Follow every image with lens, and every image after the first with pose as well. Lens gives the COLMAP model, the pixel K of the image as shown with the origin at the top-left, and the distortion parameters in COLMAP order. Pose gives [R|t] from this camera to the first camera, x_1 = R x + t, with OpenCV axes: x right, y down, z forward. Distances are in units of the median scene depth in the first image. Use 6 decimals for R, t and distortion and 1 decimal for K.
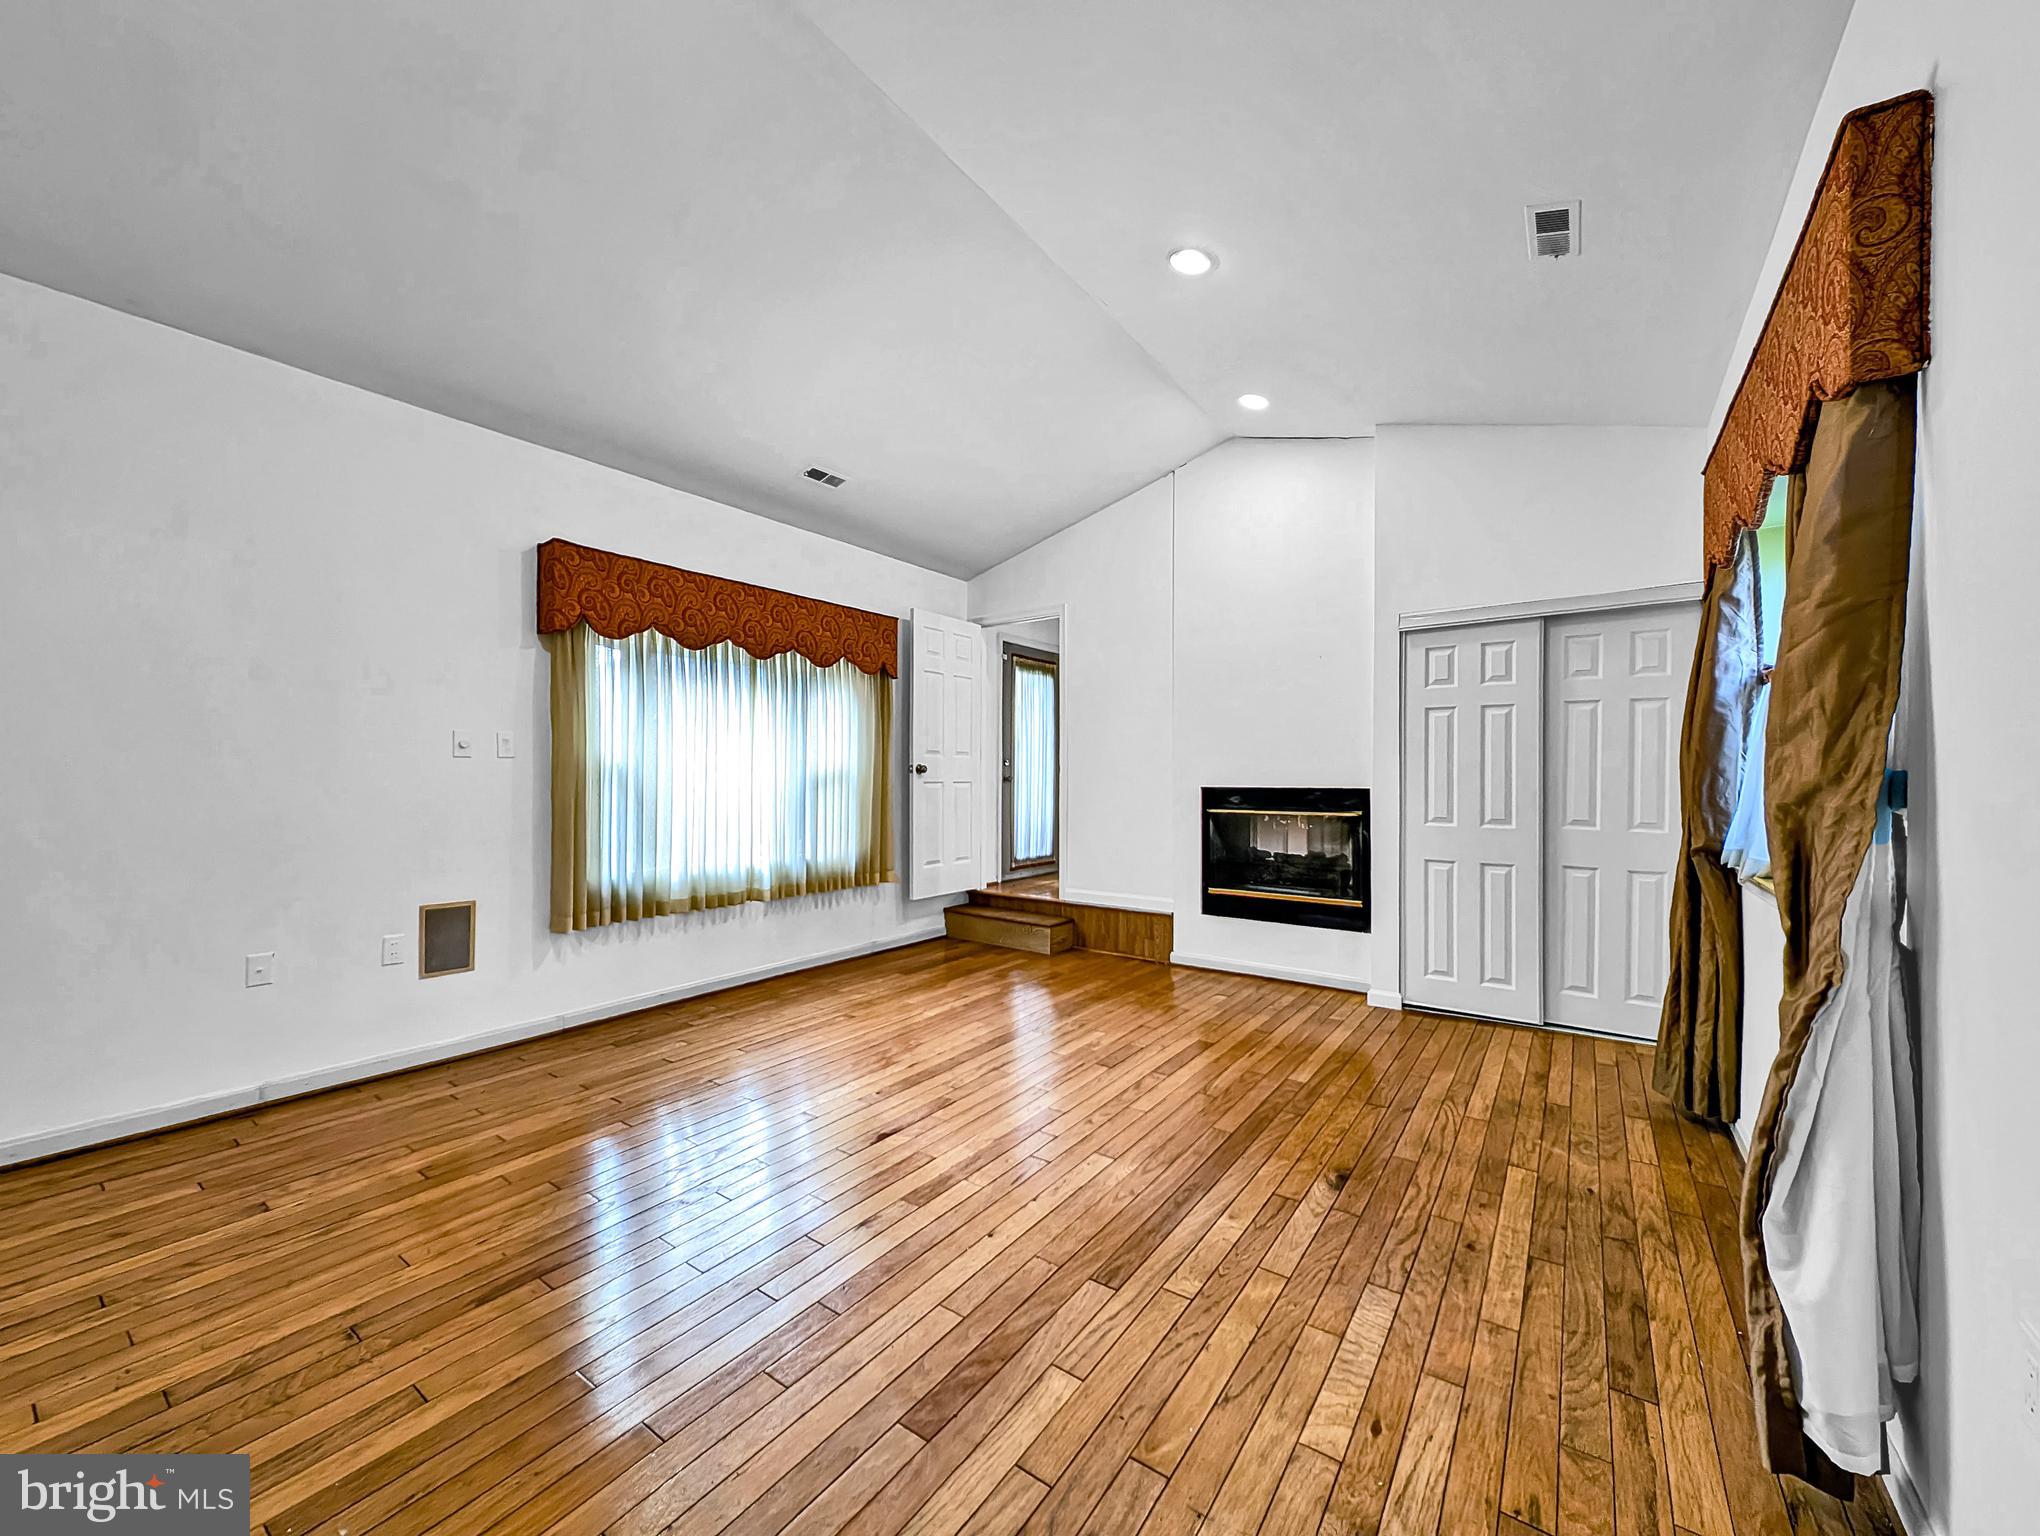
lens RADIAL K [[785.8, 0, 1018.2], [0, 785.8, 776.1], [0, 0, 1]] dist [0.000217, -0.000089]
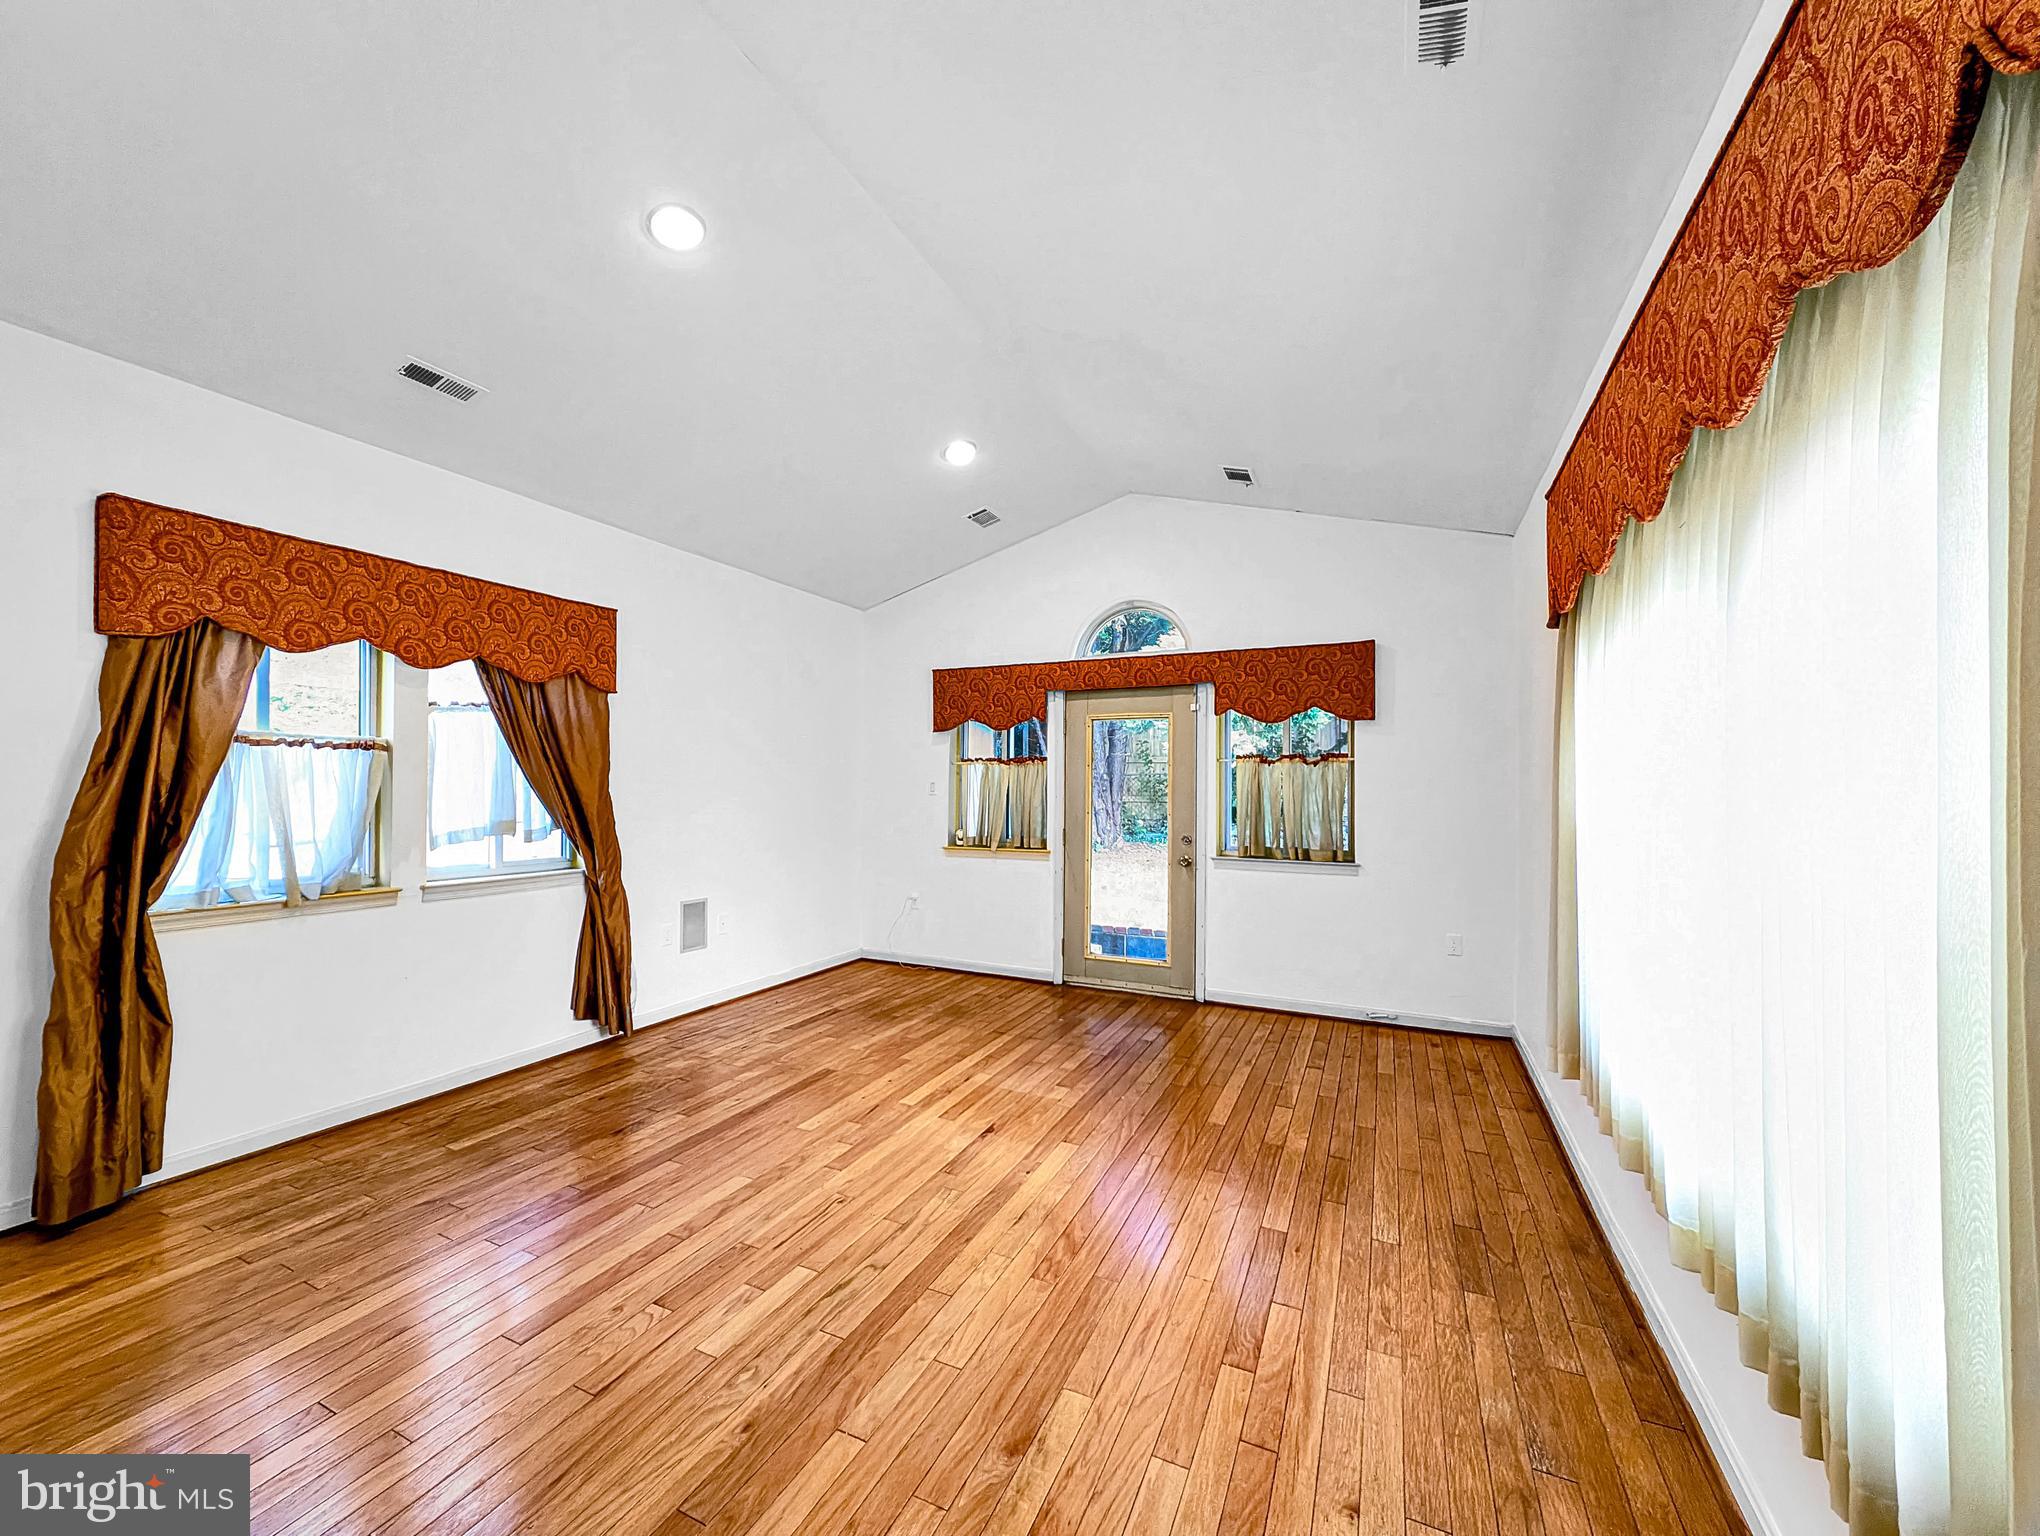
lens RADIAL K [[785.8, 0, 1018.2], [0, 785.8, 776.1], [0, 0, 1]] dist [0.000217, -0.000089]
pose [[-0.983362, -0.008591, -0.181452, 0.004769], [-0.004891, 0.999771, -0.020831, -0.051318], [0.181590, -0.019597, -0.983179, 2.309634]]
